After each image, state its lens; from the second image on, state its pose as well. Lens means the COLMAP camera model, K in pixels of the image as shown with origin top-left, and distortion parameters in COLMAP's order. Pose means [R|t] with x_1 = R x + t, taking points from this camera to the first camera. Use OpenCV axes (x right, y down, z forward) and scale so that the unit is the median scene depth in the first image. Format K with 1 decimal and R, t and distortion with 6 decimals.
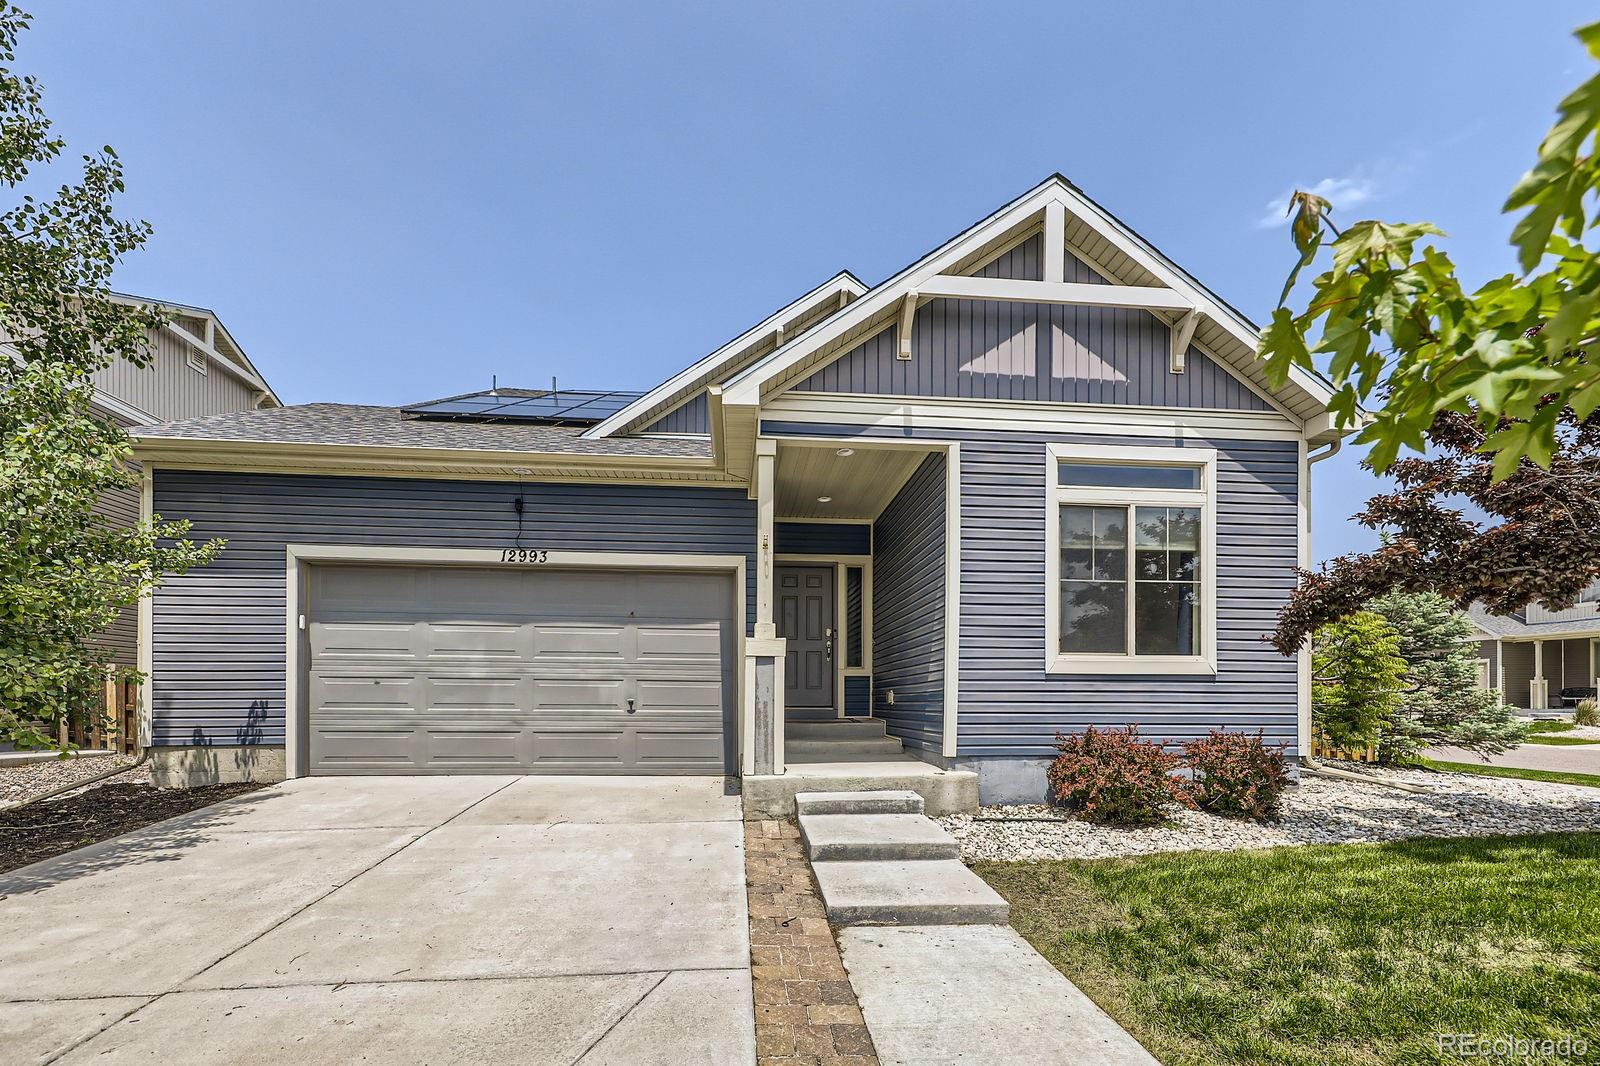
lens RADIAL K [[709.6, 0, 799.3], [0, 709.6, 591.5], [0, 0, 1]] dist [0.001618, 0.000414]
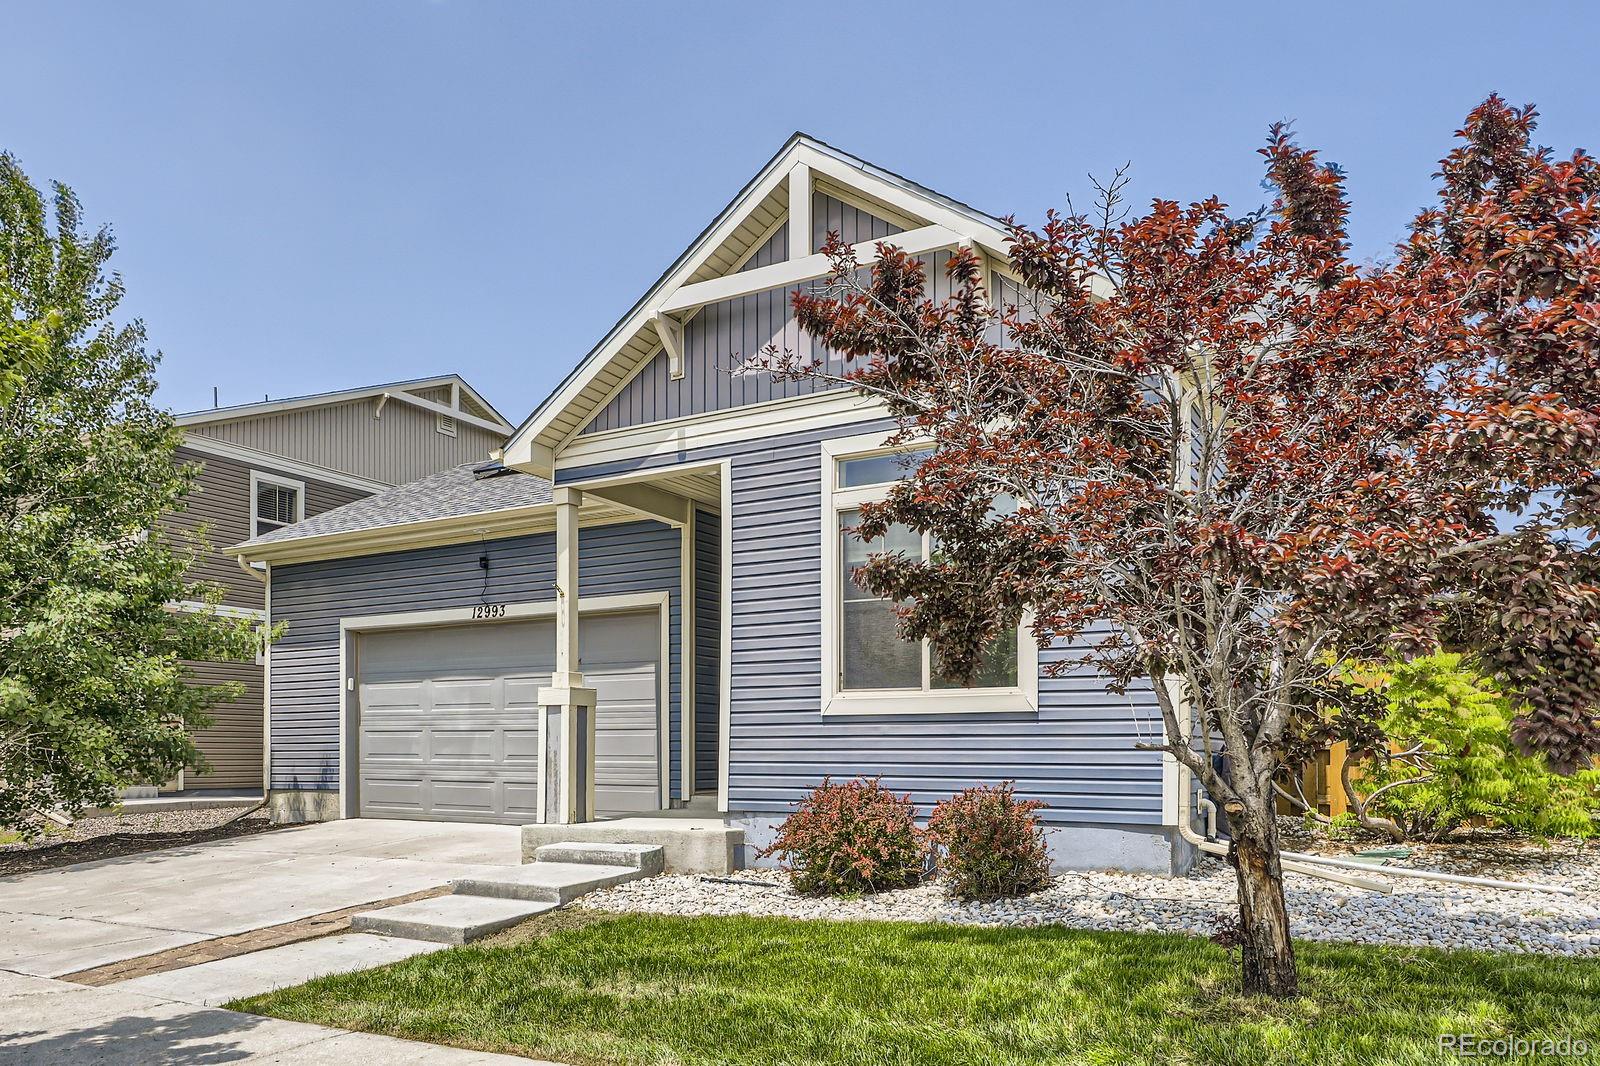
lens RADIAL K [[1084.6, 0, 800.0], [0, 1084.6, 533.0], [0, 0, 1]] dist [0.005566, -0.001830]
pose [[0.829514, -0.114553, -0.546612, 1.025493], [0.087782, 0.993316, -0.074954, -0.005808], [0.551544, 0.014193, 0.834025, -0.092383]]
